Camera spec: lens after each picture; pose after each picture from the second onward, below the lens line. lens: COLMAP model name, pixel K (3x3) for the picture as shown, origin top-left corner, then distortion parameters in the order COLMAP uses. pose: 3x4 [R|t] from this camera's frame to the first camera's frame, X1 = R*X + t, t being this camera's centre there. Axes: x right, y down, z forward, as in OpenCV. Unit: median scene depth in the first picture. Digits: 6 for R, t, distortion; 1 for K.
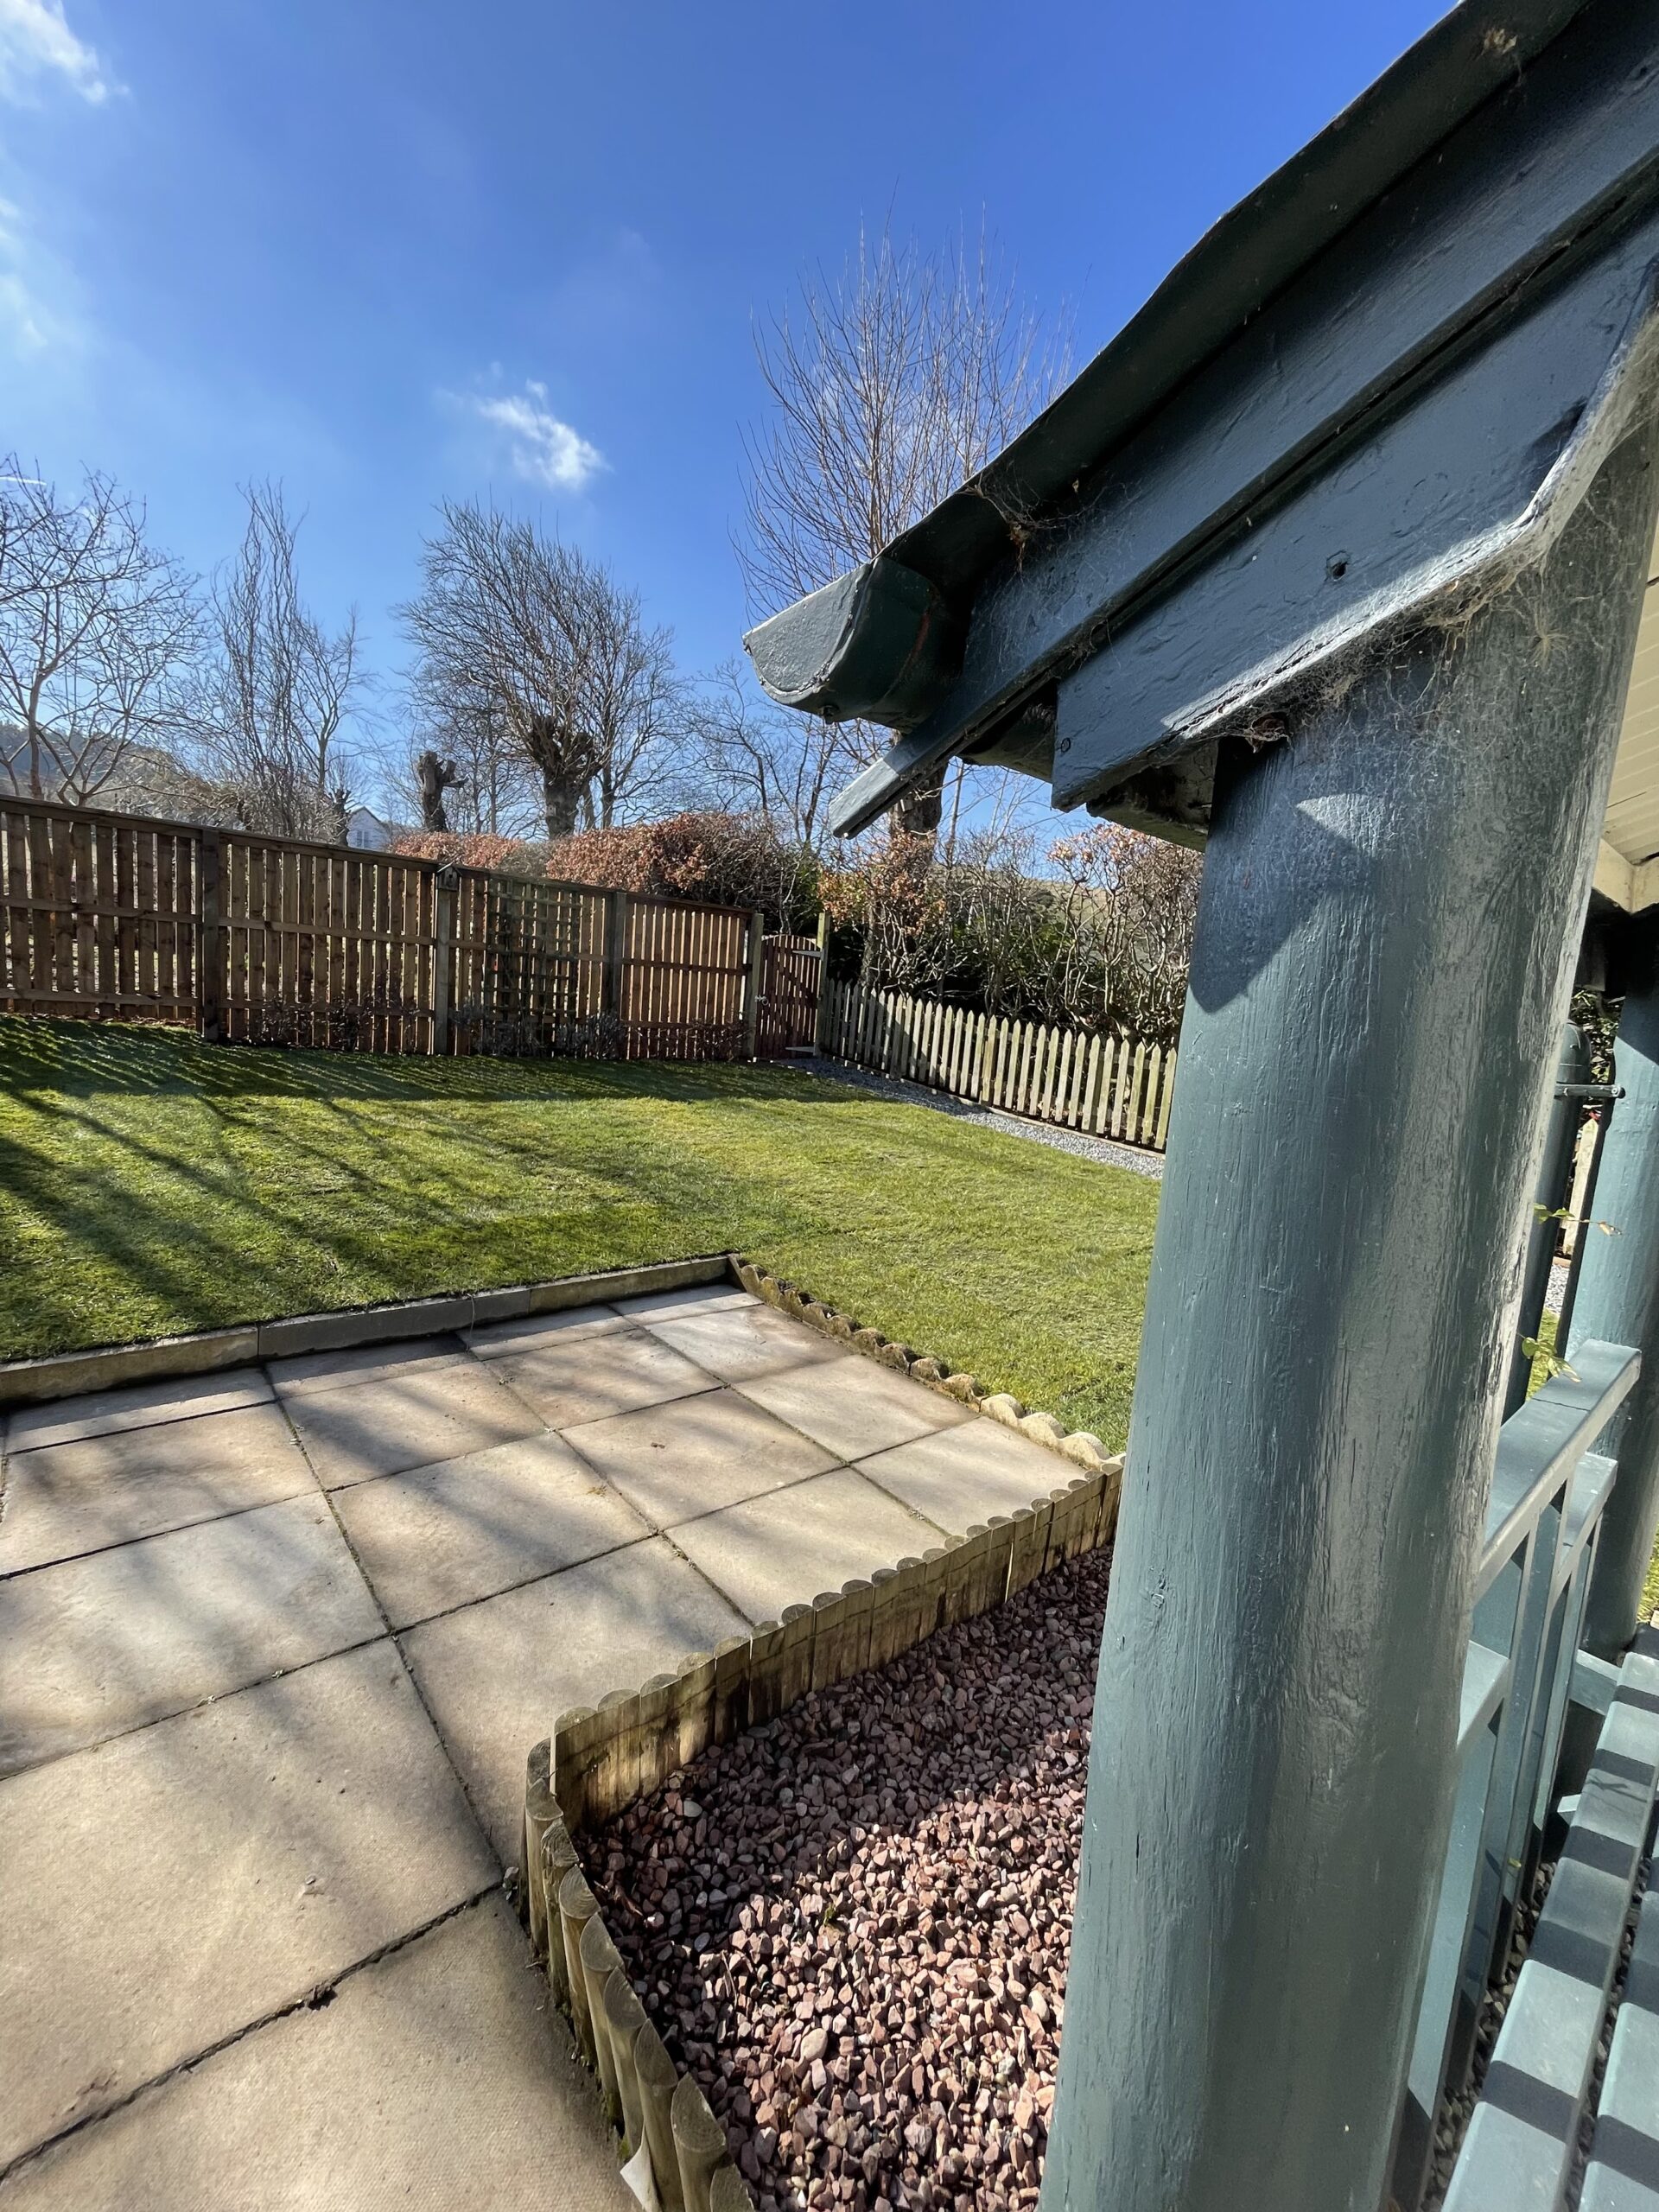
lens RADIAL K [[894.5, 0, 823.5], [0, 894.5, 1098.7], [0, 0, 1]] dist [-0.000090, -0.000720]
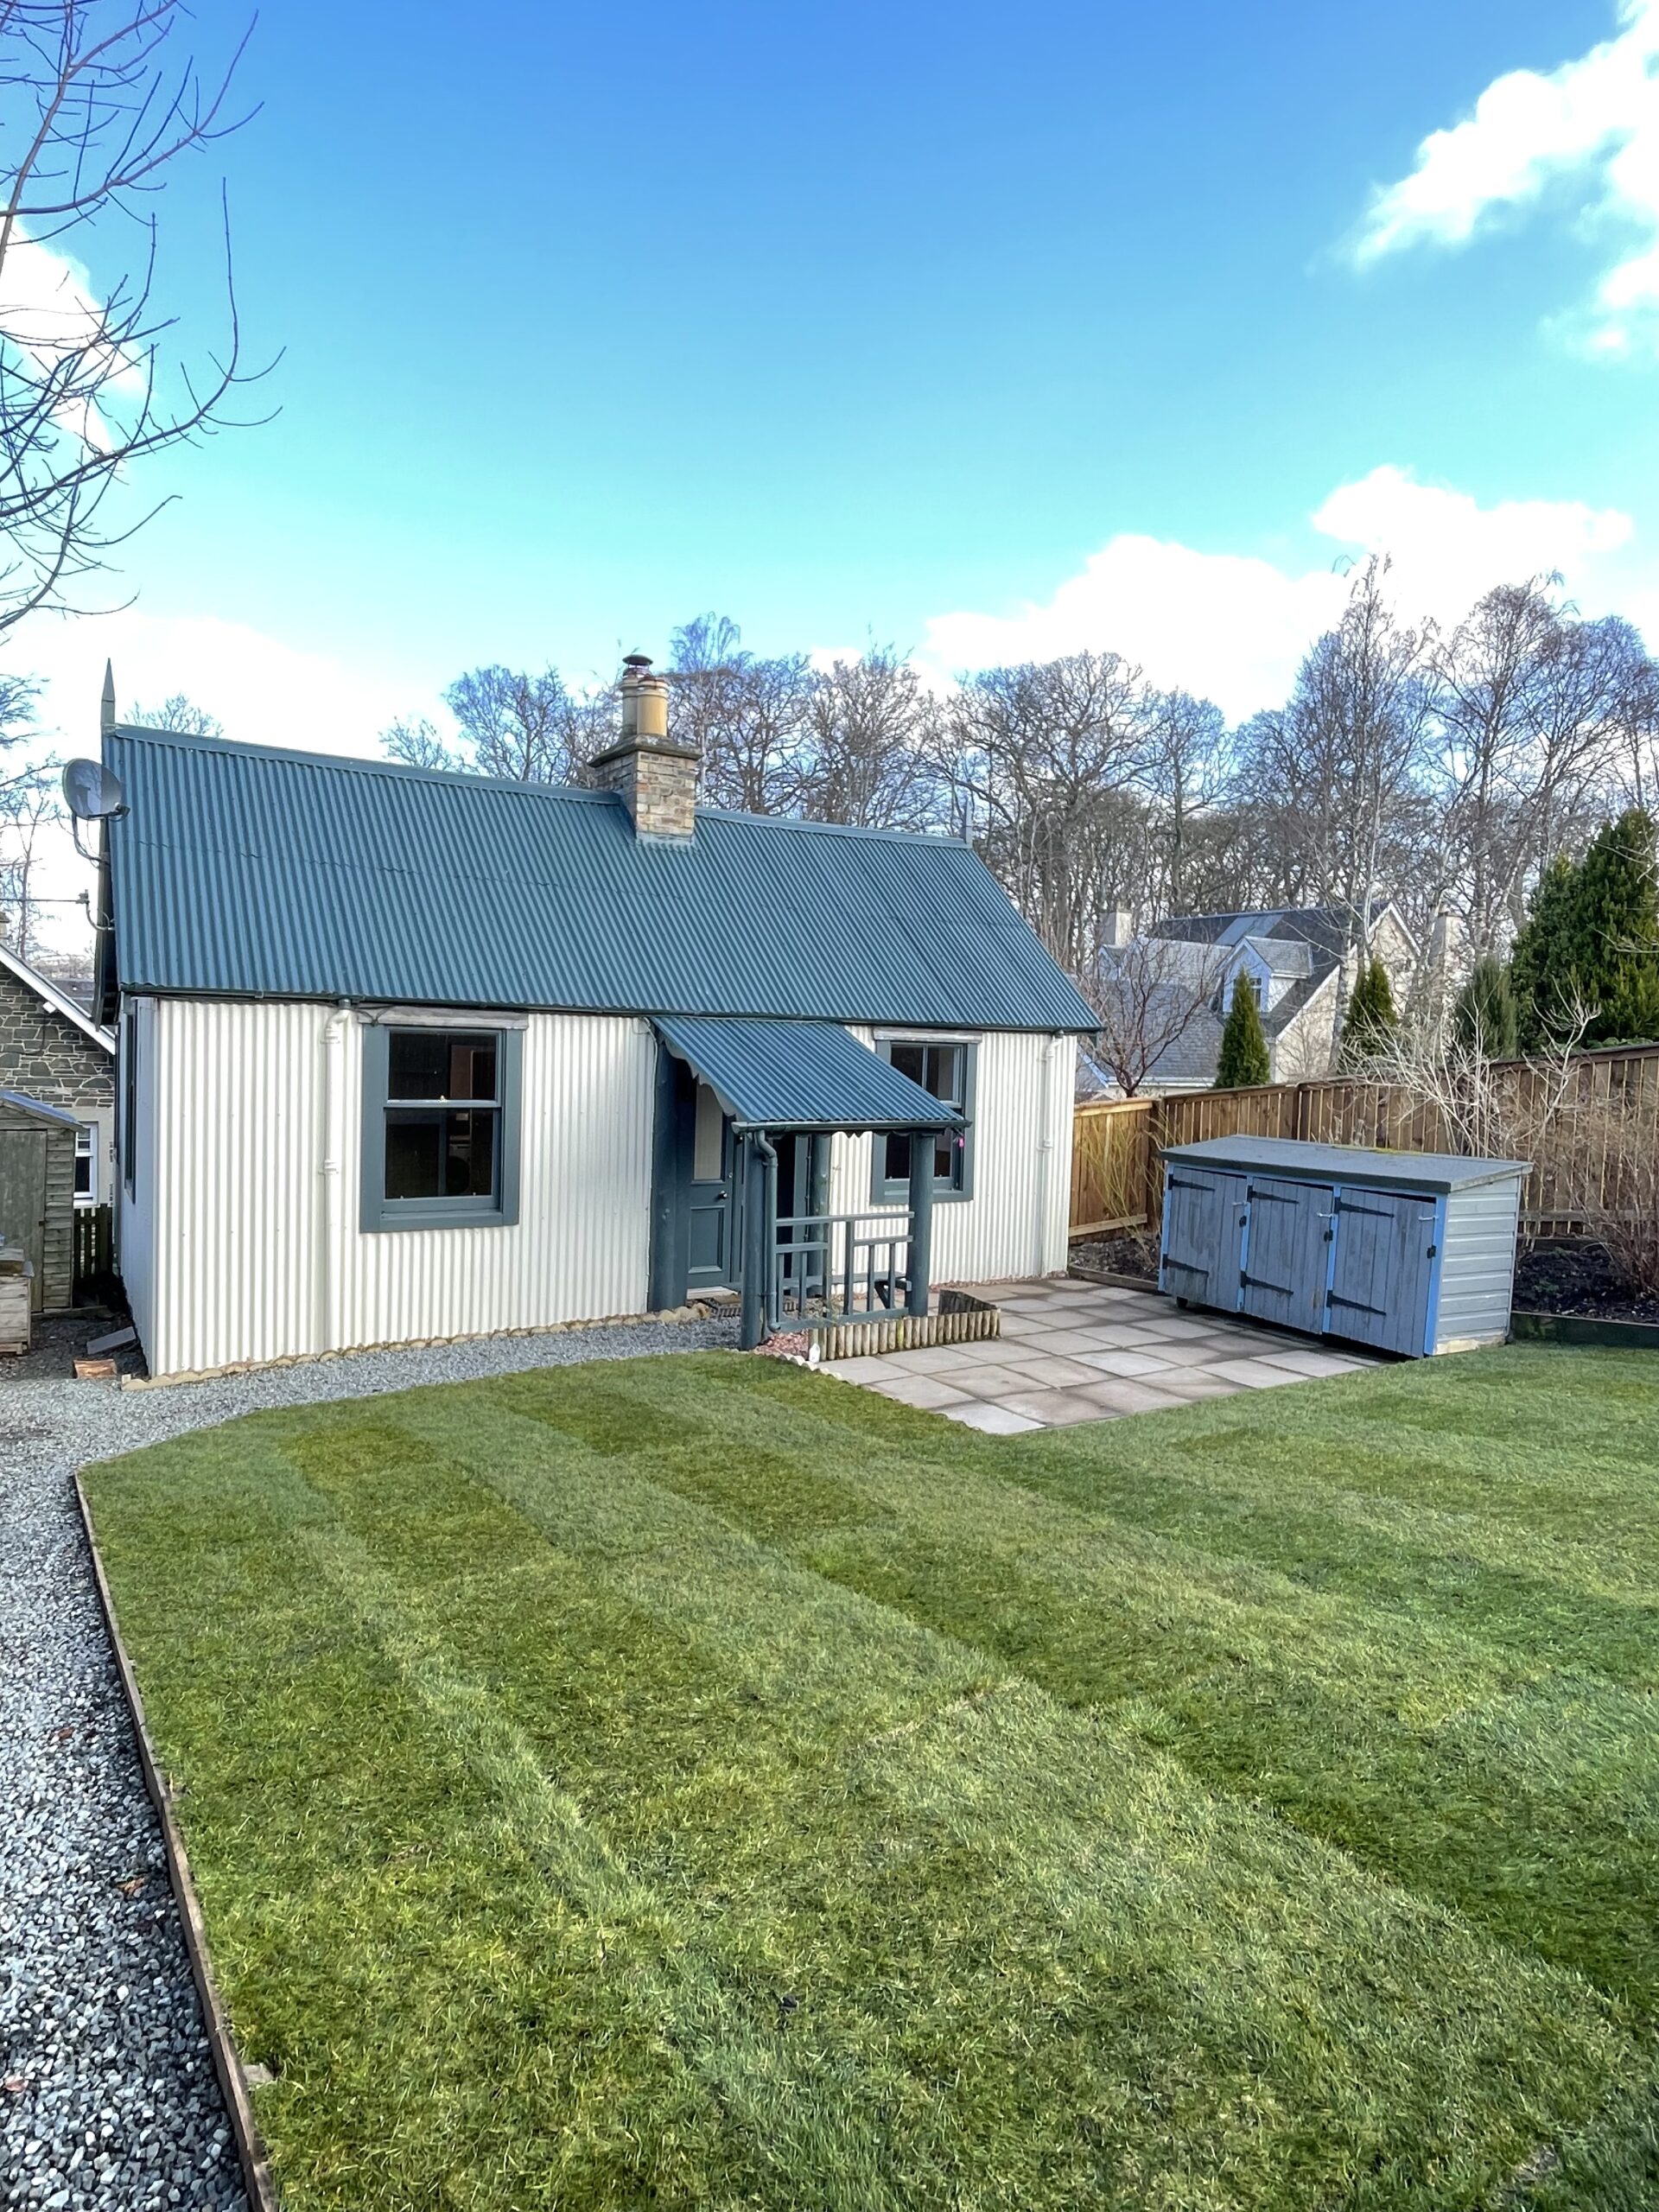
lens RADIAL K [[1246.9, 0, 832.2], [0, 1246.9, 1085.7], [0, 0, 1]] dist [0.012535, -0.002222]
pose [[-0.983310, -0.110228, 0.144746, -0.070648], [-0.085963, 0.982651, 0.164339, -0.474043], [-0.160350, 0.149154, -0.975726, 2.329395]]
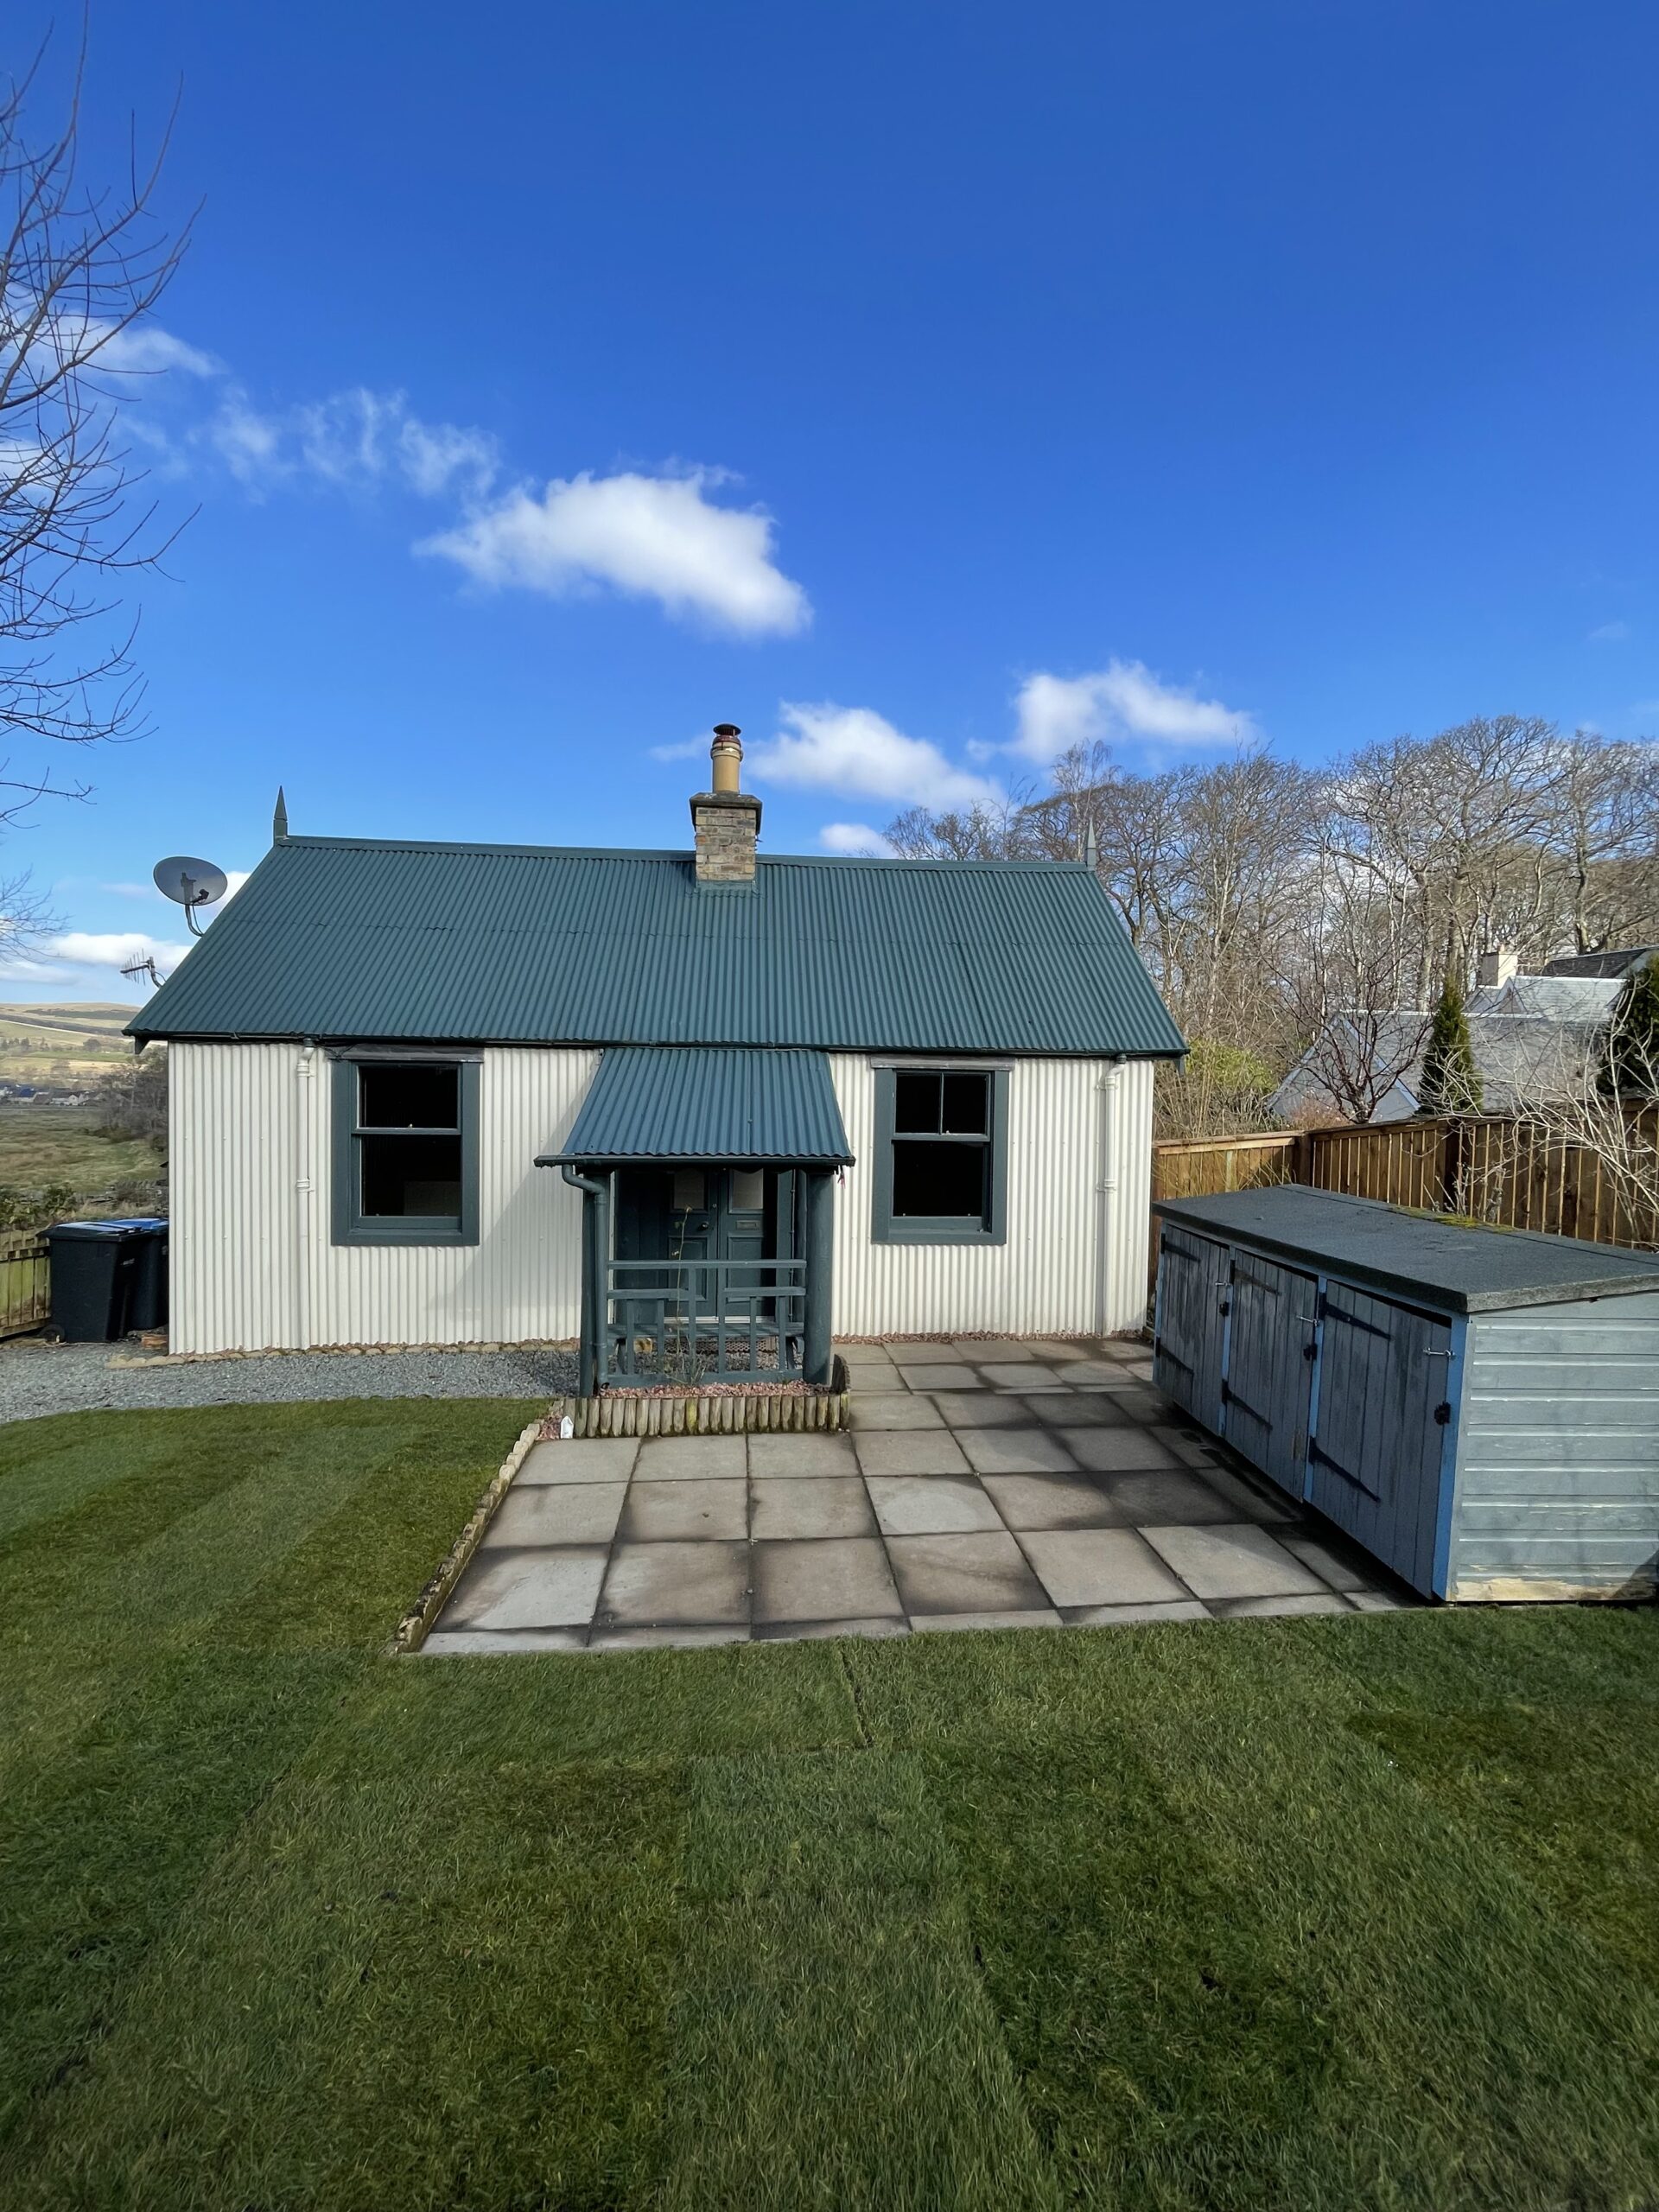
lens RADIAL K [[894.5, 0, 824.6], [0, 894.5, 1104.4], [0, 0, 1]] dist [-0.000090, -0.000720]
pose [[-0.812188, -0.105607, 0.573758, -0.716425], [-0.007427, 0.985271, 0.170838, -0.377212], [-0.583349, 0.134491, -0.801010, 1.225058]]
